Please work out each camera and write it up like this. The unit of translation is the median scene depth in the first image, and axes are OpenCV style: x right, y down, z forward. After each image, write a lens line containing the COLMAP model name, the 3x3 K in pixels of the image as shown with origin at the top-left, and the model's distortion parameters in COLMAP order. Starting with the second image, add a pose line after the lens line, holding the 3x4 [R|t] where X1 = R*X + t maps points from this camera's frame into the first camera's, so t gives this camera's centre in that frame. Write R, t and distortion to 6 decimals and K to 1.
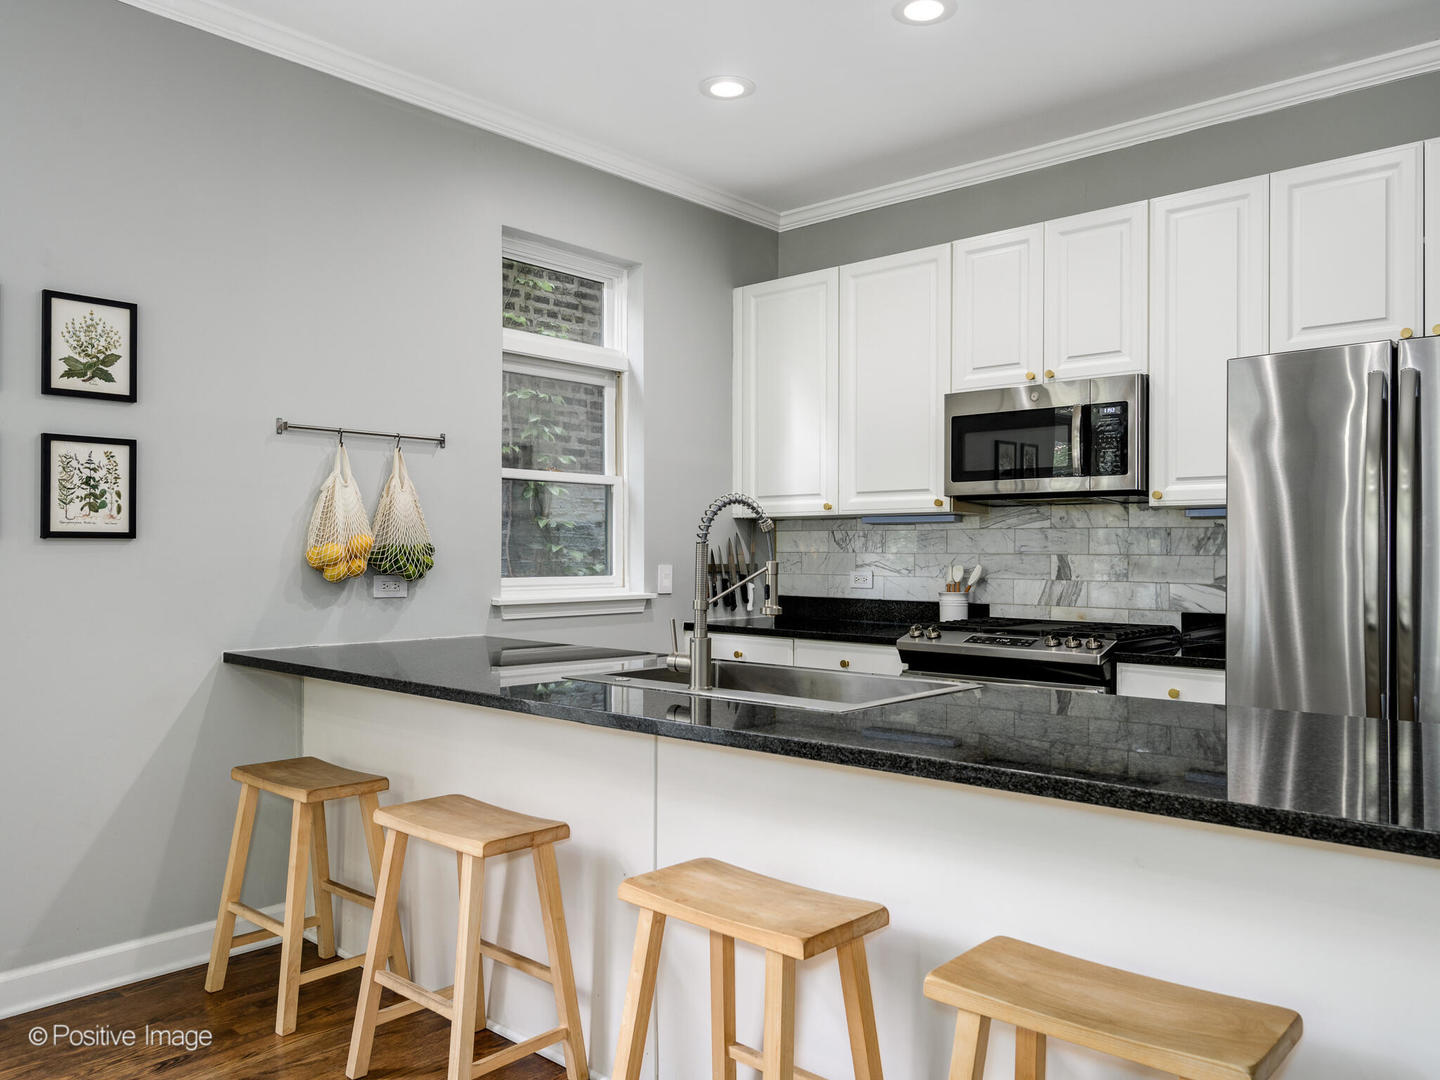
lens RADIAL K [[1098.4, 0, 680.9], [0, 1098.4, 557.3], [0, 0, 1]] dist [-0.007816, -0.000079]
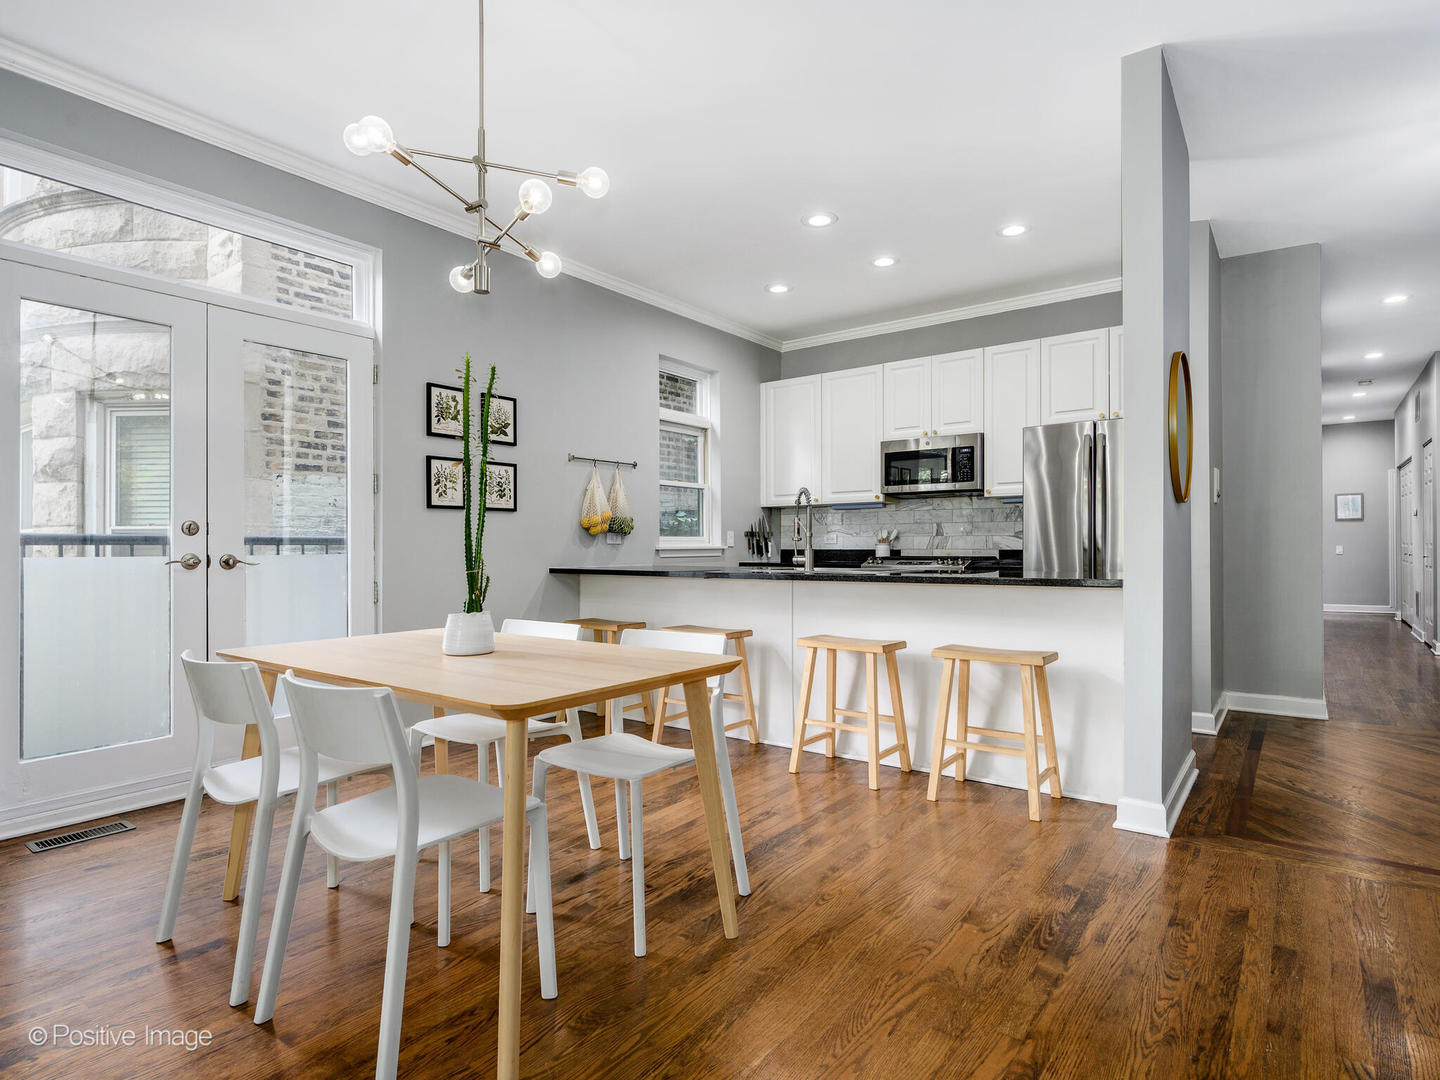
lens RADIAL K [[738.0, 0, 709.3], [0, 738.0, 544.8], [0, 0, 1]] dist [0.000372, -0.000045]
pose [[0.997104, -0.007898, 0.075636, -0.174887], [0.007928, 0.999969, -0.000096, 0.035795], [-0.075632, 0.000695, 0.997136, -0.308572]]
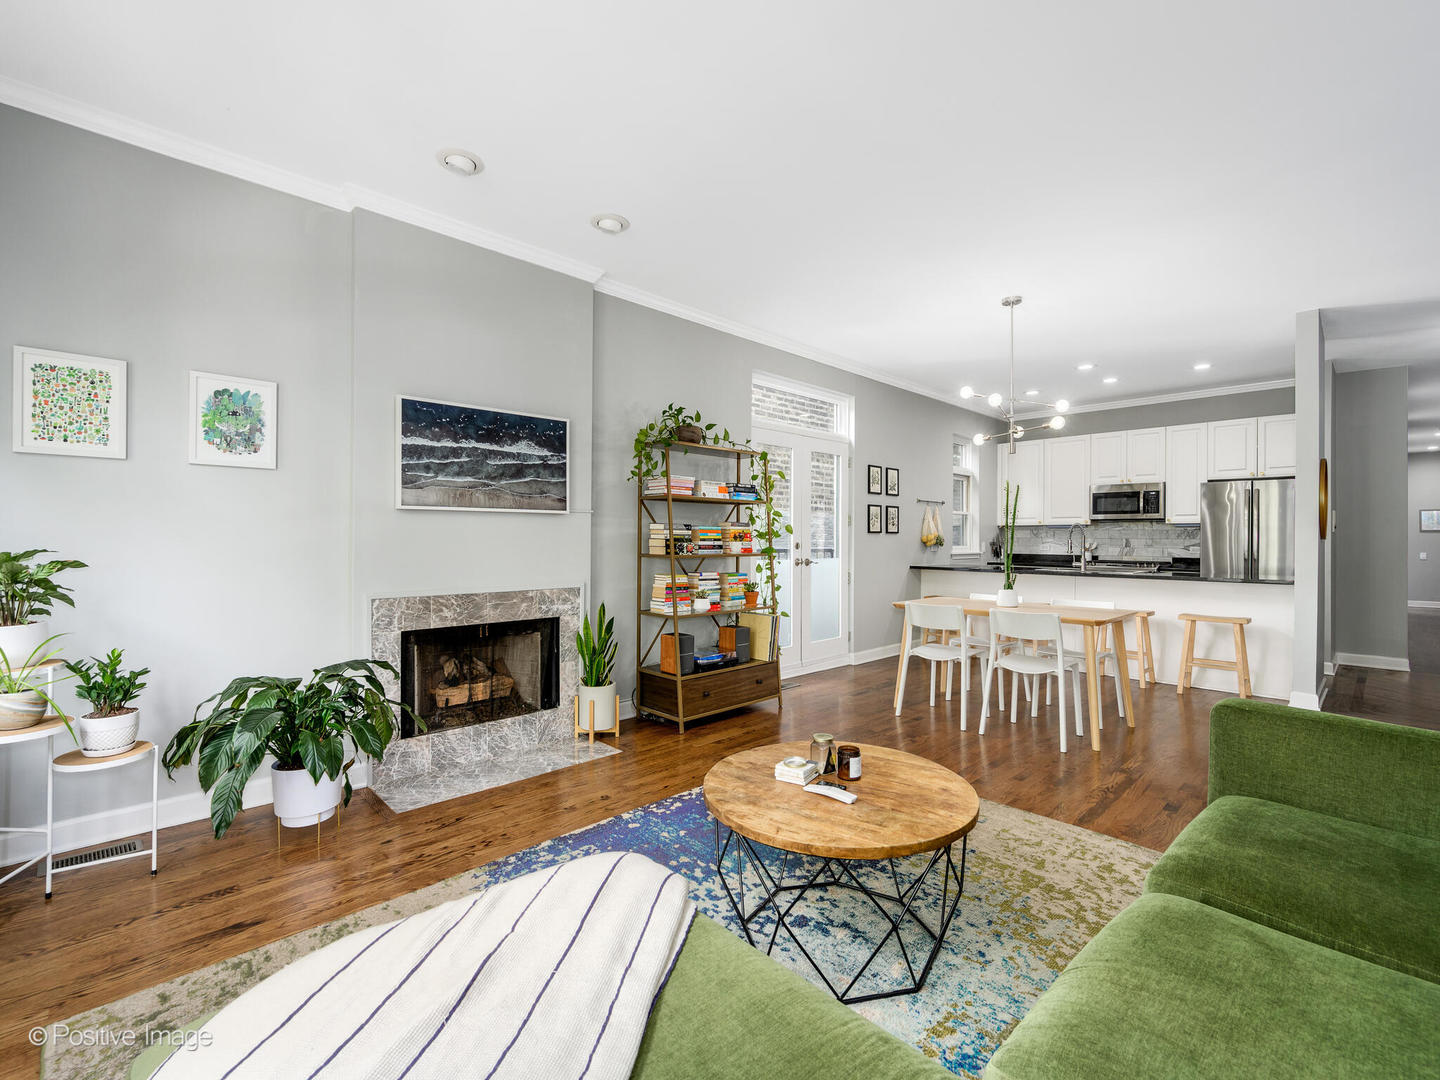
lens RADIAL K [[636.5, 0, 740.6], [0, 636.5, 540.0], [0, 0, 1]] dist [0.000167, -0.000006]
pose [[0.999227, 0.002987, -0.039205, -0.685280], [-0.003038, 0.999995, -0.001253, 0.006526], [0.039201, 0.001371, 0.999230, -0.833933]]
